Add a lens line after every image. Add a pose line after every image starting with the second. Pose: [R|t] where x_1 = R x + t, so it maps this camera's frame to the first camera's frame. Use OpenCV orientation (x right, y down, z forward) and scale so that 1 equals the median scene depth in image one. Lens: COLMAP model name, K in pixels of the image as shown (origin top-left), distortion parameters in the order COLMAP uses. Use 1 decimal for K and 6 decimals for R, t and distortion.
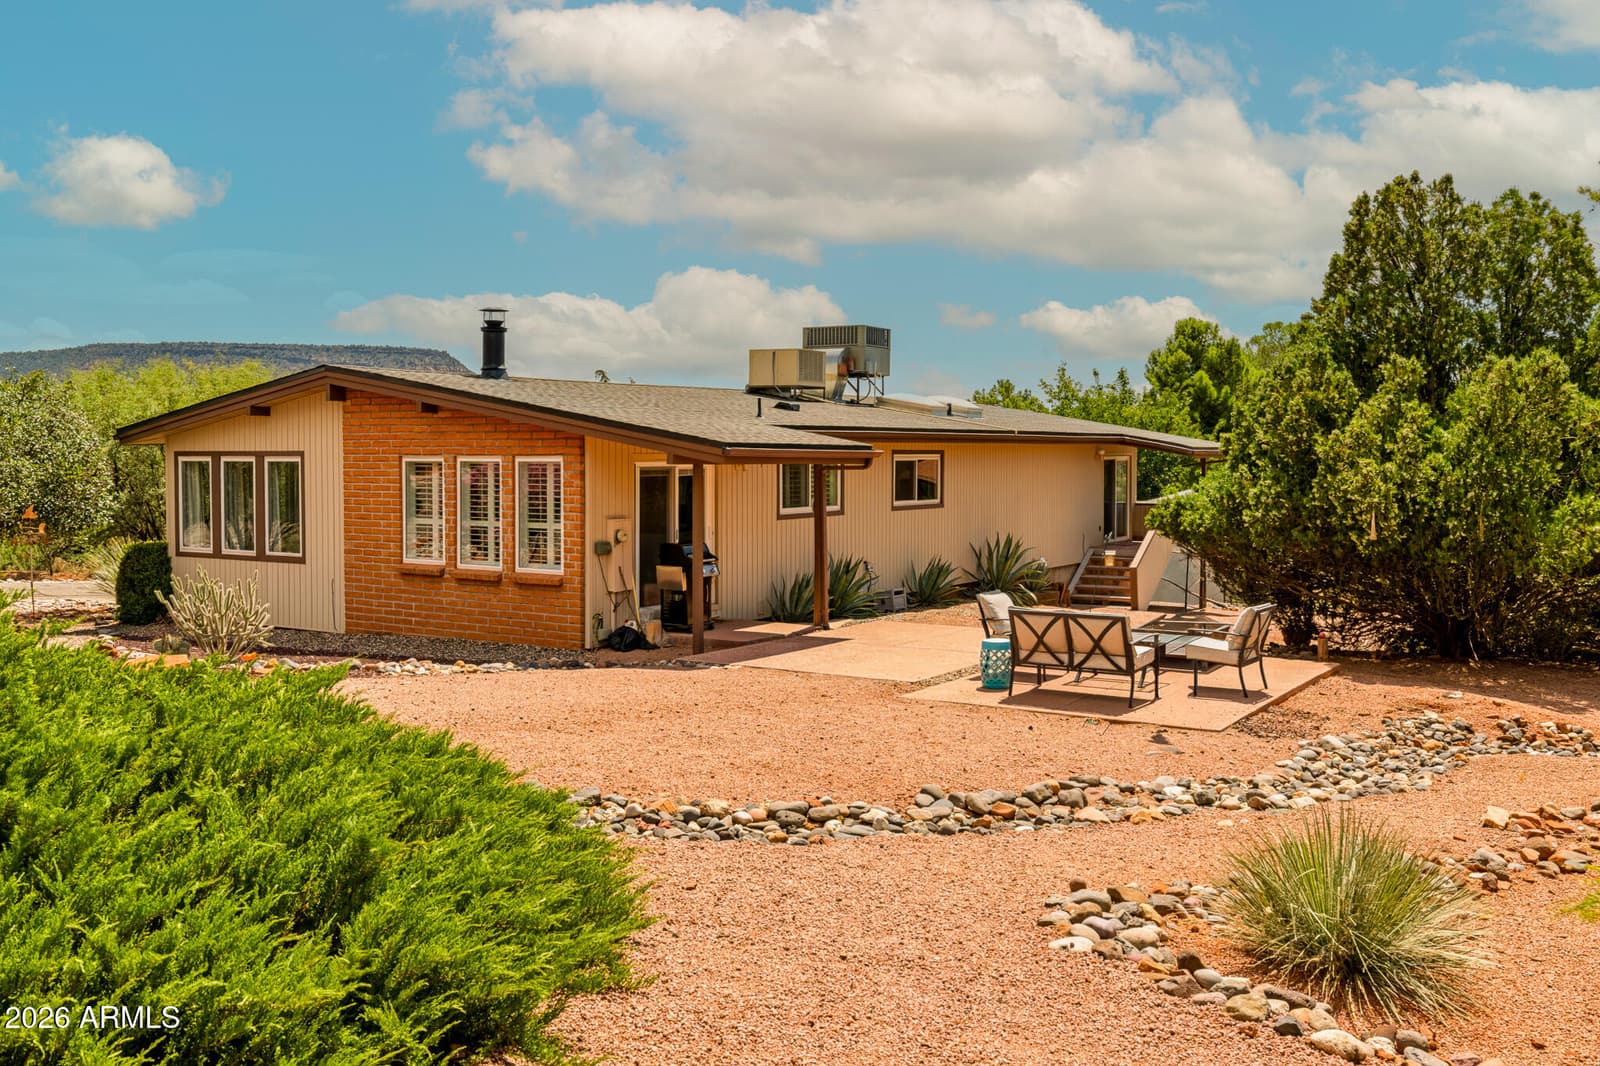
lens RADIAL K [[1277.0, 0, 810.5], [0, 1277.0, 524.2], [0, 0, 1]] dist [0.007703, -0.001234]
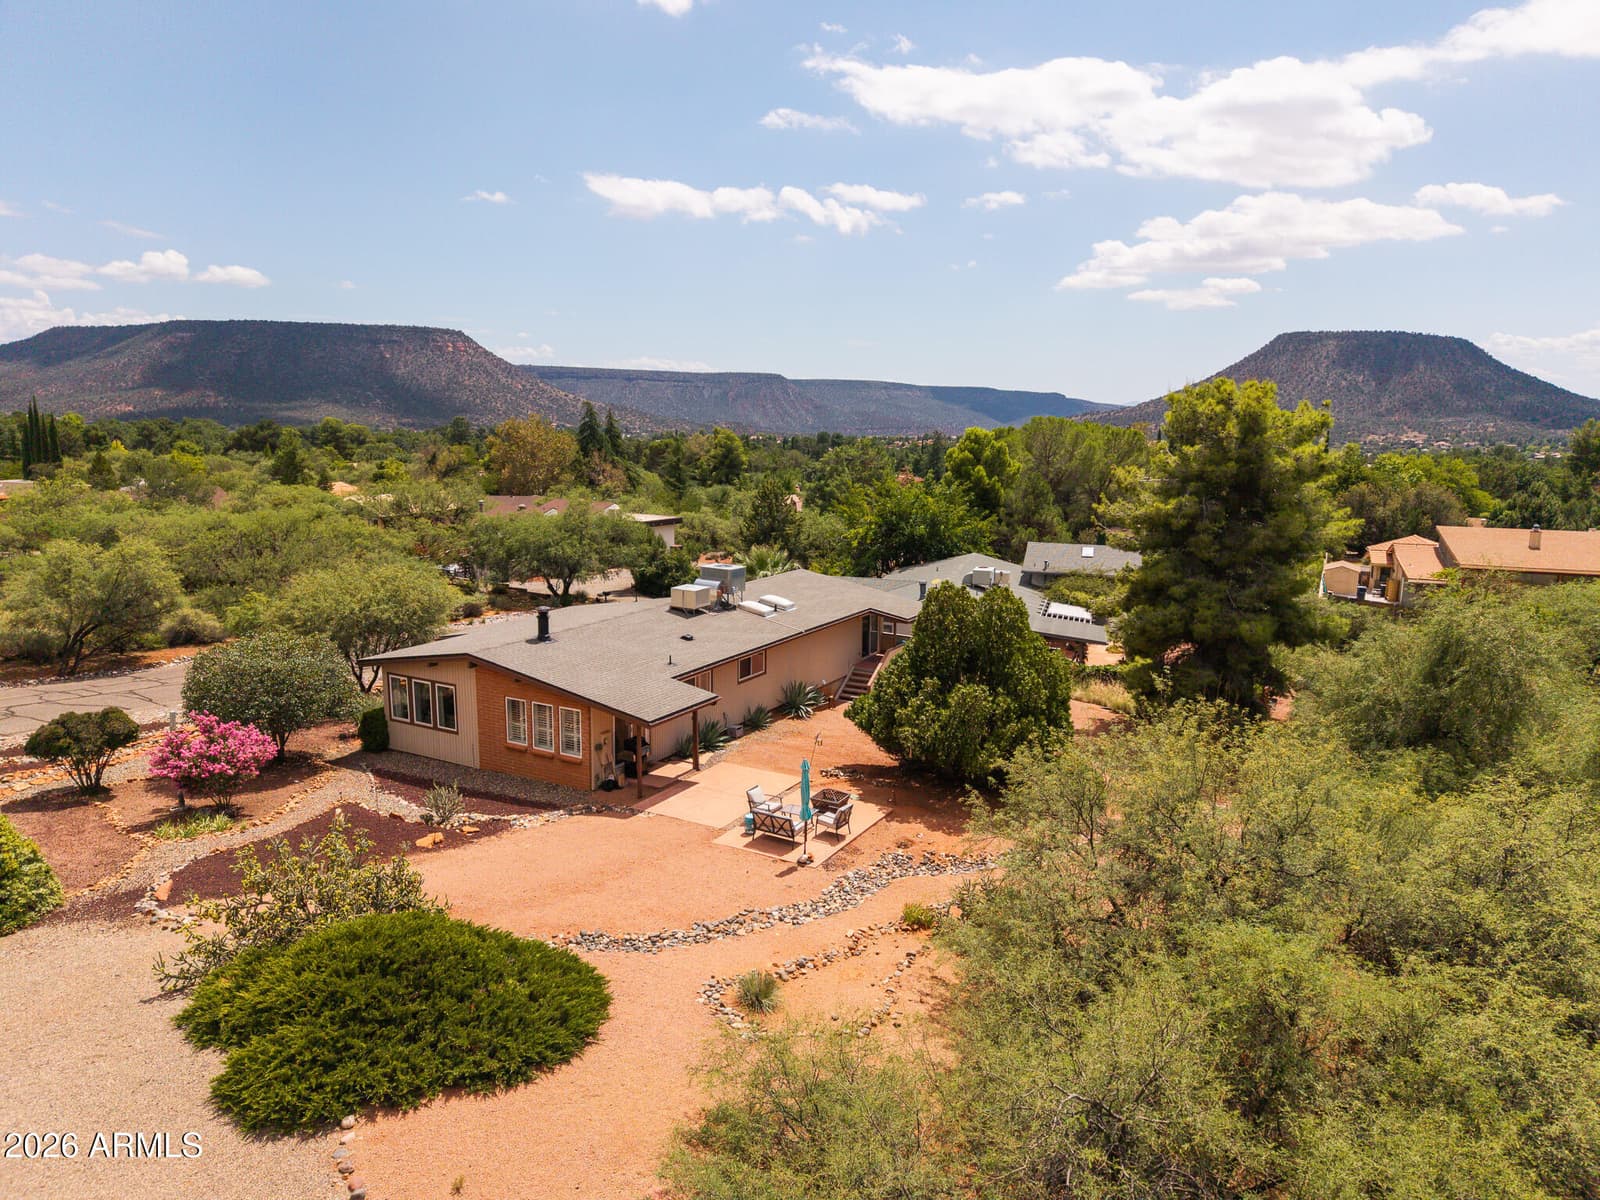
lens RADIAL K [[1034.0, 0, 830.4], [0, 1034.0, 596.1], [0, 0, 1]] dist [0.041789, -0.000453]
pose [[0.997974, -0.001382, 0.063602, 0.132722], [-0.009690, 0.984795, 0.173449, -0.557033], [-0.062875, -0.173714, 0.982787, -0.796287]]
